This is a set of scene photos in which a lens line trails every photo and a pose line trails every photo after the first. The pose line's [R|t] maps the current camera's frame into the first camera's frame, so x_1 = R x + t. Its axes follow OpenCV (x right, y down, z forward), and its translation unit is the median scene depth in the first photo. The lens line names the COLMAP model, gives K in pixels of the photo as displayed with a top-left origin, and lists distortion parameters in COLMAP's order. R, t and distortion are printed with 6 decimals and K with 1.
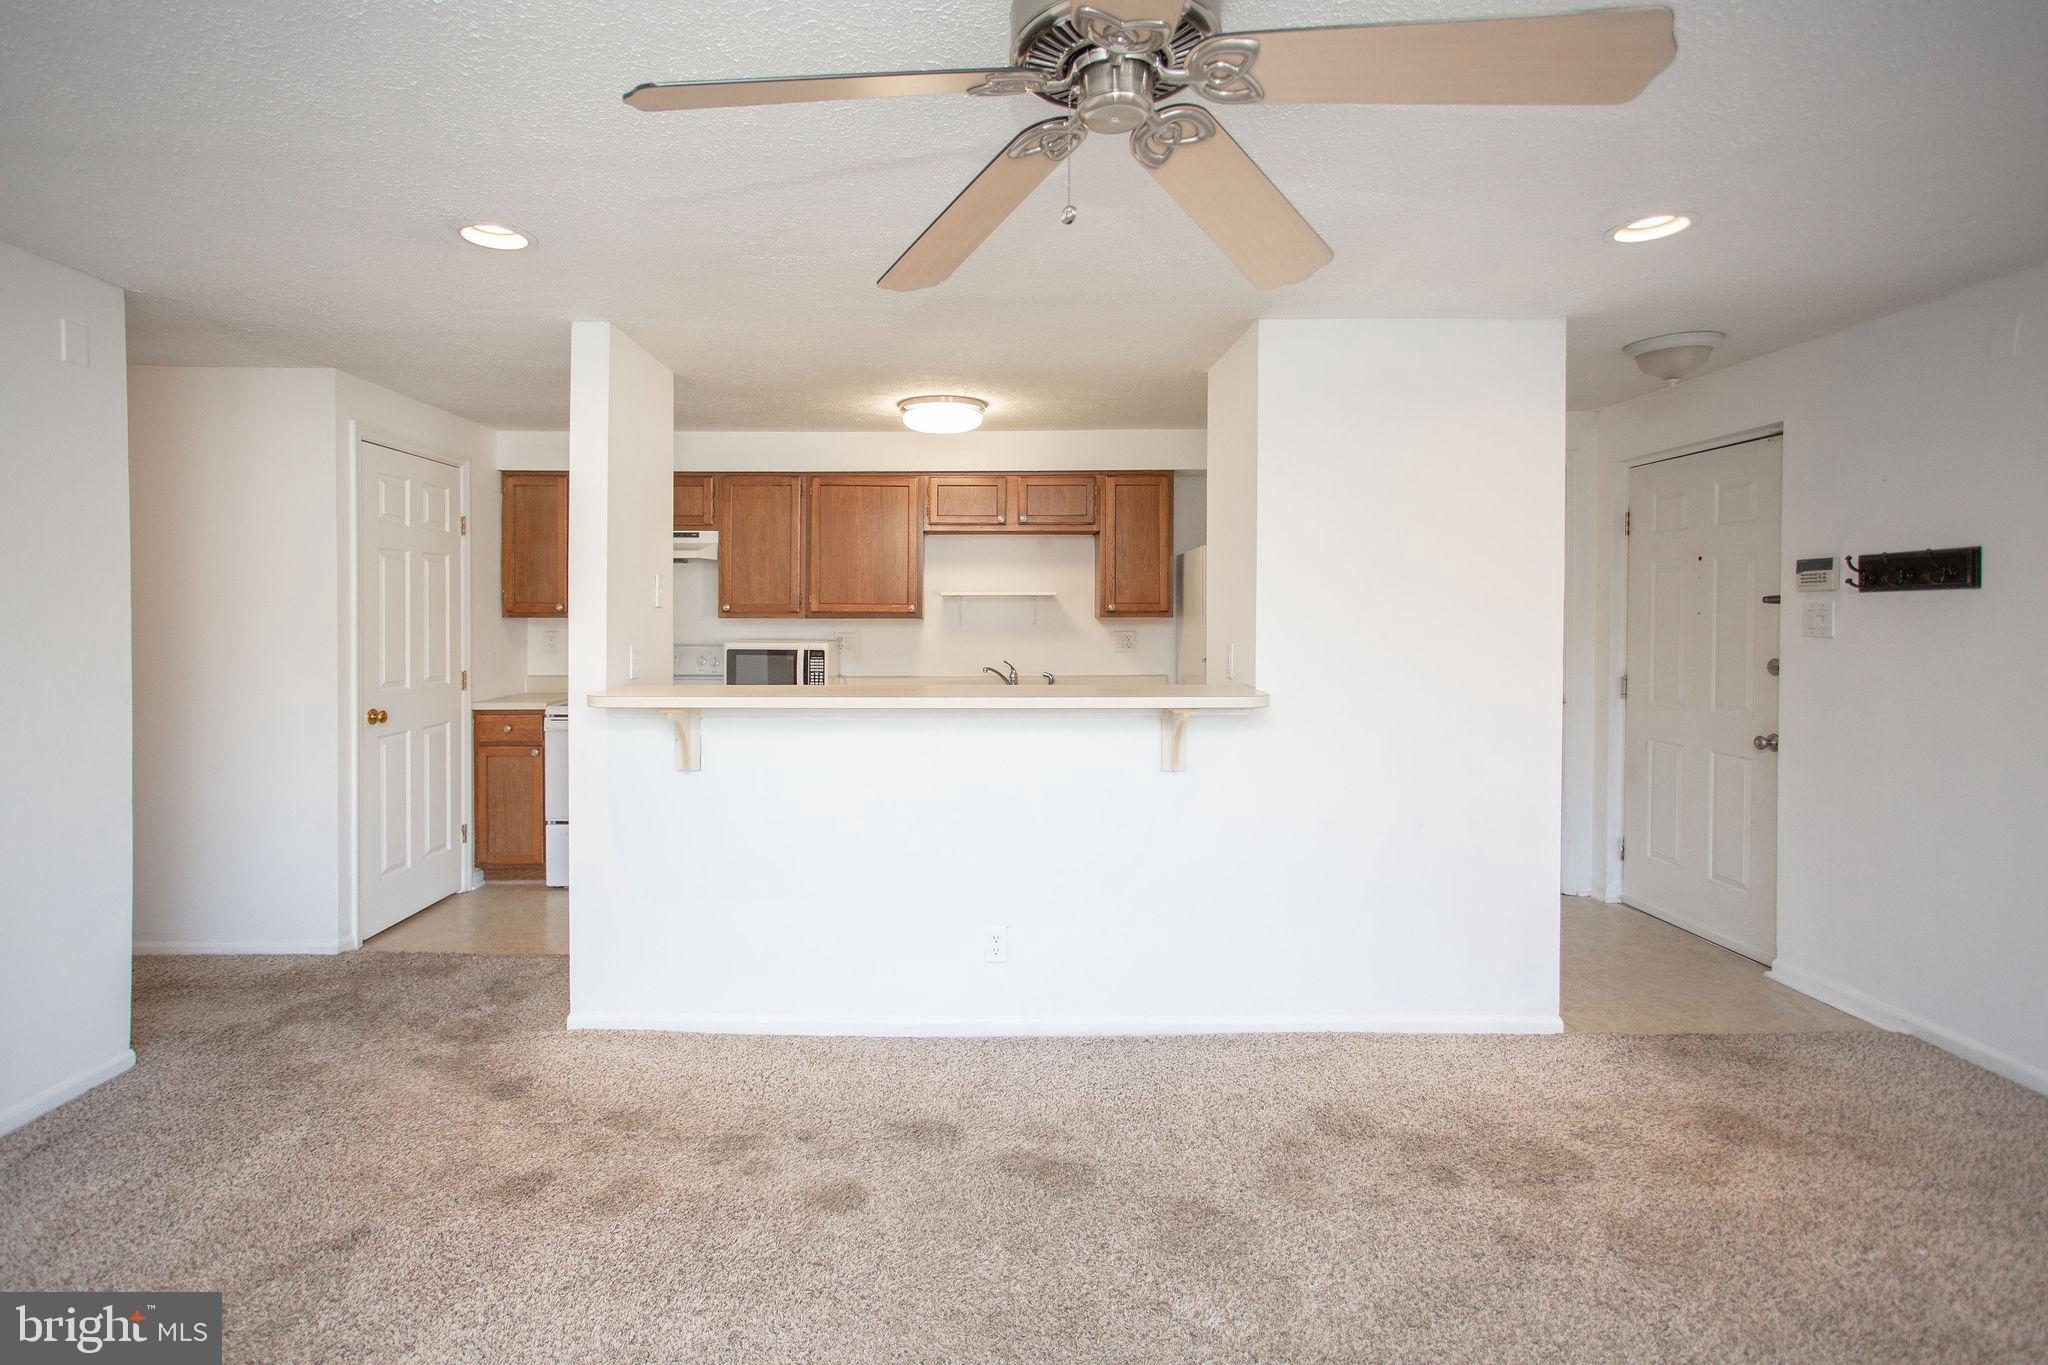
lens RADIAL K [[986.1, 0, 1020.9], [0, 986.1, 625.5], [0, 0, 1]] dist [0.008967, 0.000939]
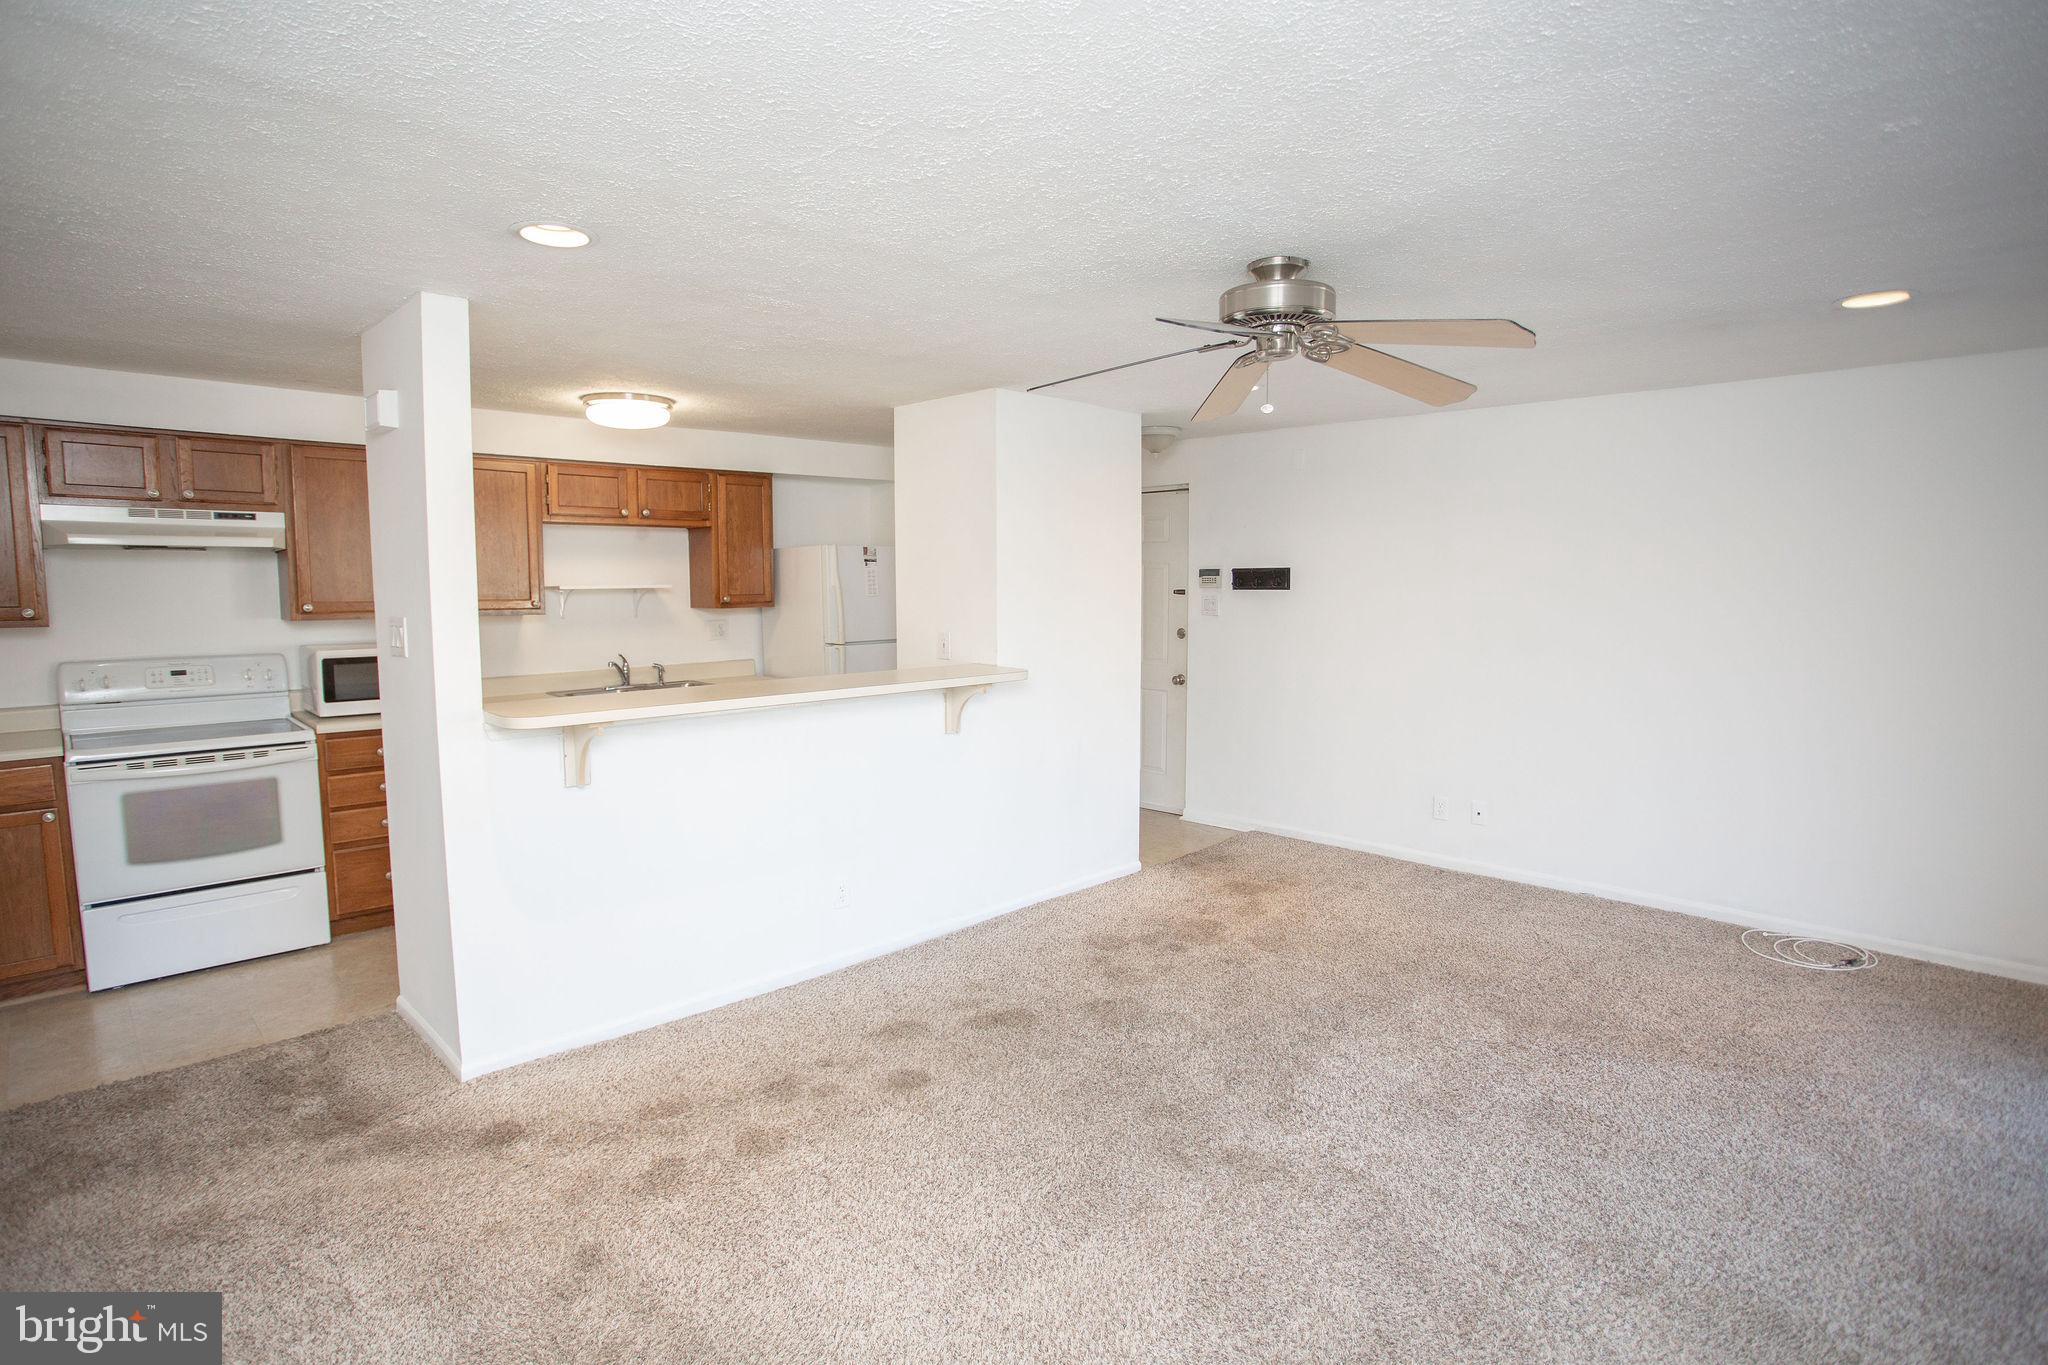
lens RADIAL K [[1008.4, 0, 1024.0], [0, 1008.4, 682.5], [0, 0, 1]] dist [-0.026859, 0.001098]
pose [[0.711959, -0.073403, 0.698374, -0.695507], [0.010367, 0.995512, 0.094064, -0.043548], [-0.702144, -0.059730, 0.709525, -0.003021]]
